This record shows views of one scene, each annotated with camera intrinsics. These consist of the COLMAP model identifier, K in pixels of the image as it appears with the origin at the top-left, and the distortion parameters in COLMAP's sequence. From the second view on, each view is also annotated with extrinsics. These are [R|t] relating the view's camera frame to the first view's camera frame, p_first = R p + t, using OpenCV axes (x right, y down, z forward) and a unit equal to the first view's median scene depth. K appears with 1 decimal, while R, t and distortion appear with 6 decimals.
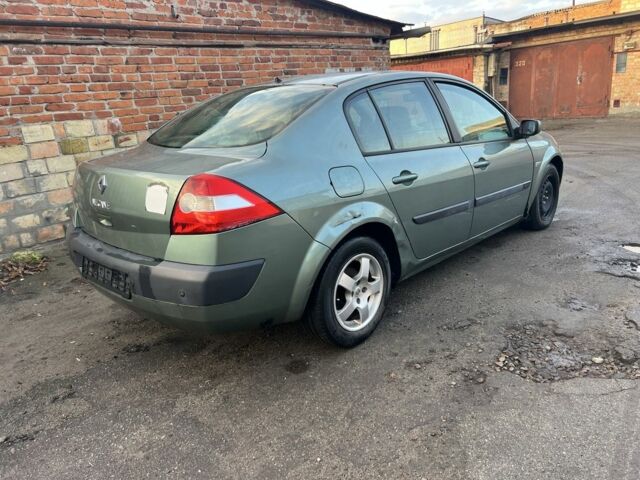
lens RADIAL K [[507.8, 0, 324.9], [0, 507.8, 241.5], [0, 0, 1]] dist [0.059426, -0.066538]
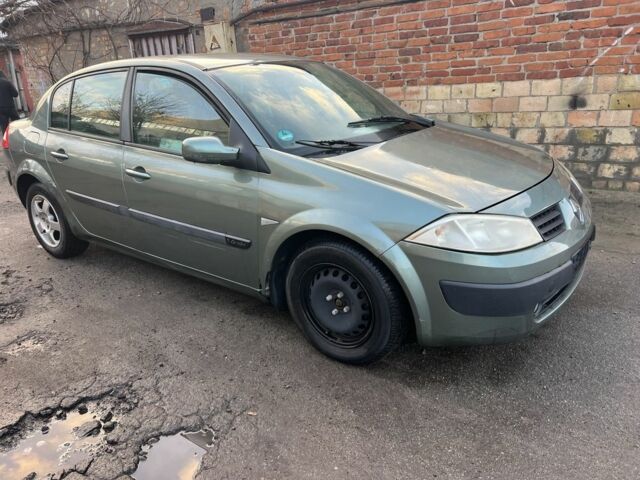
lens RADIAL K [[507.8, 0, 320.9], [0, 507.8, 243.5], [0, 0, 1]] dist [0.059426, -0.066538]
pose [[0.053974, 0.379213, -0.923734, 0.792067], [-0.231244, 0.904681, 0.357880, -0.288929], [0.971398, 0.194292, 0.136520, 0.827805]]
